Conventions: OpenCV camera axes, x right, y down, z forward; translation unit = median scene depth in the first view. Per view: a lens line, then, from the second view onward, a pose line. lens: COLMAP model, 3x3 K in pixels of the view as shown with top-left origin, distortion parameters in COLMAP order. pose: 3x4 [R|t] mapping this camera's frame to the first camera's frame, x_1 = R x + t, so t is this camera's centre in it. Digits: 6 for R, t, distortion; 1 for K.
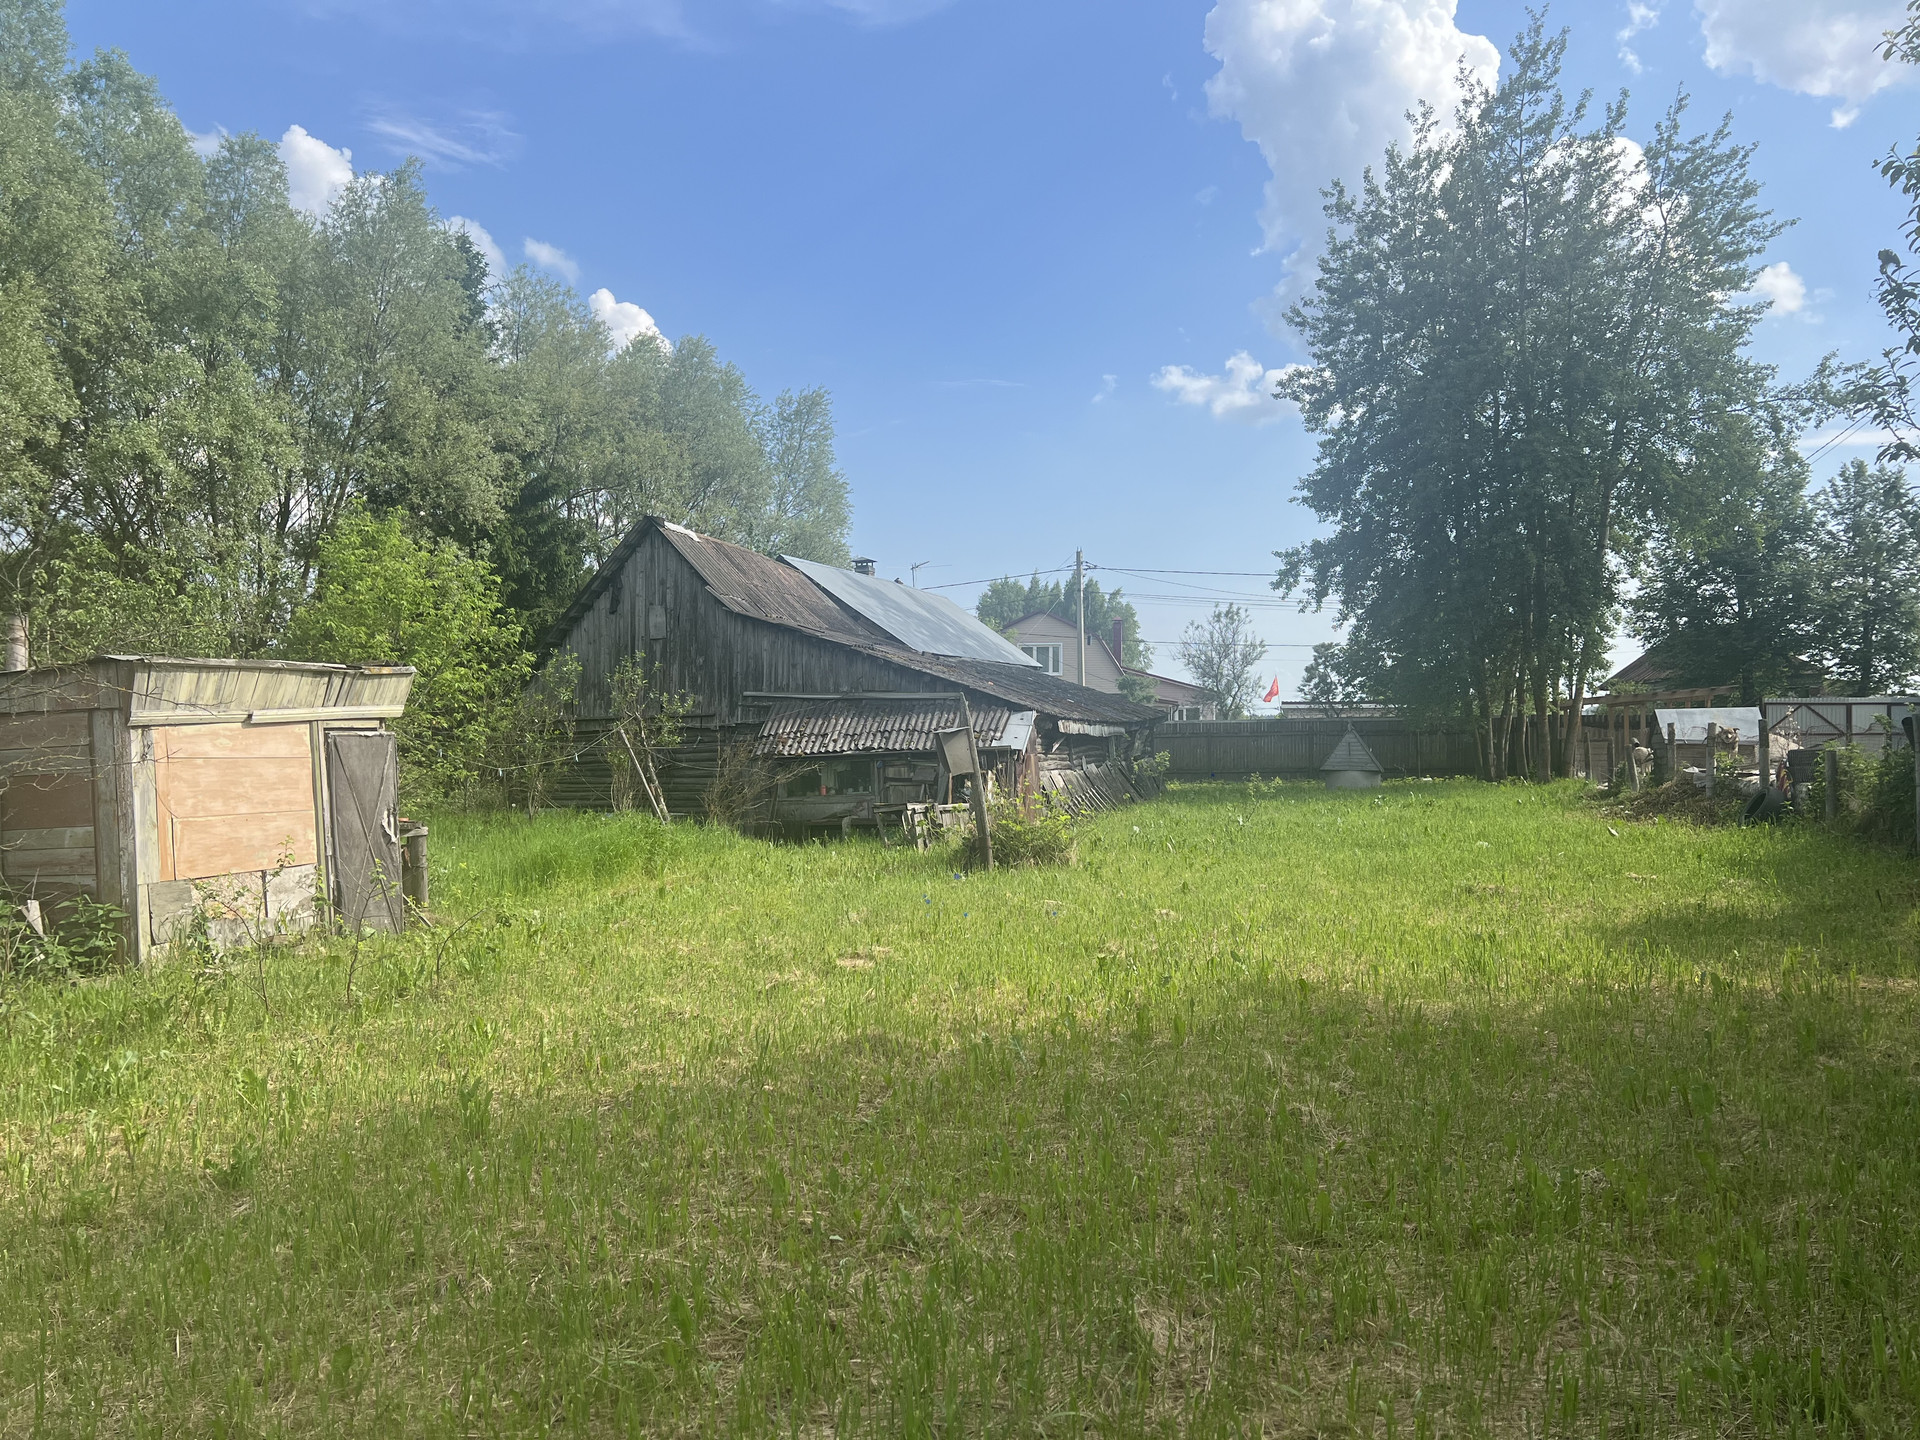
lens RADIAL K [[1416.8, 0, 960.3], [0, 1416.8, 736.2], [0, 0, 1]] dist [0.045691, -0.062576]
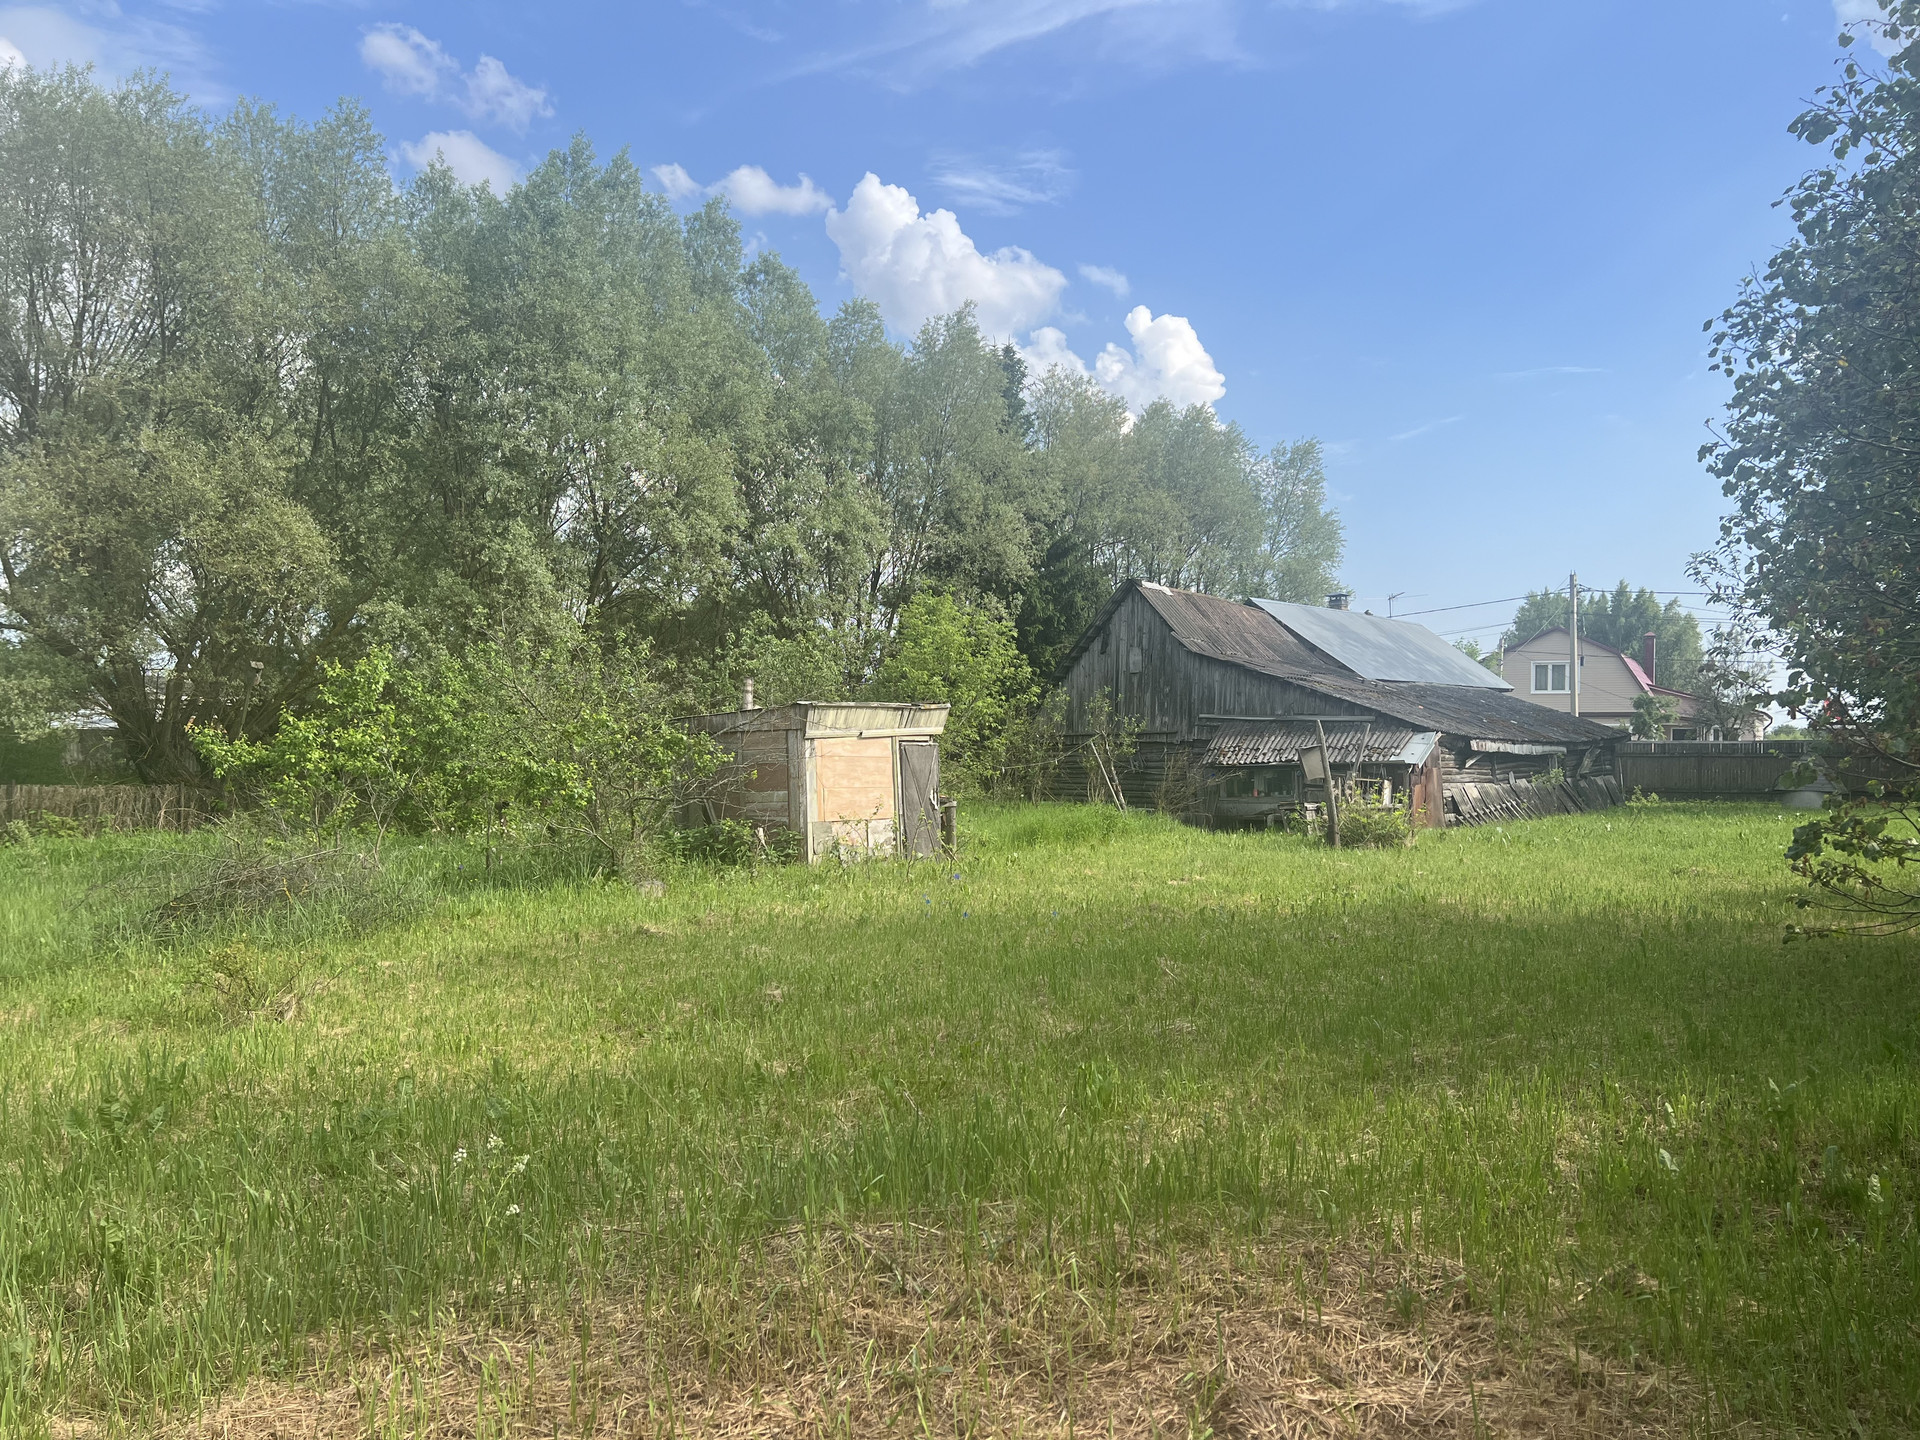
lens RADIAL K [[1444.9, 0, 980.1], [0, 1444.9, 752.4], [0, 0, 1]] dist [0.061094, -0.067797]
pose [[0.933509, 0.014959, -0.358242, 0.129840], [-0.014383, 0.999887, 0.004273, -0.000022], [0.358266, 0.001164, 0.933619, -0.284794]]
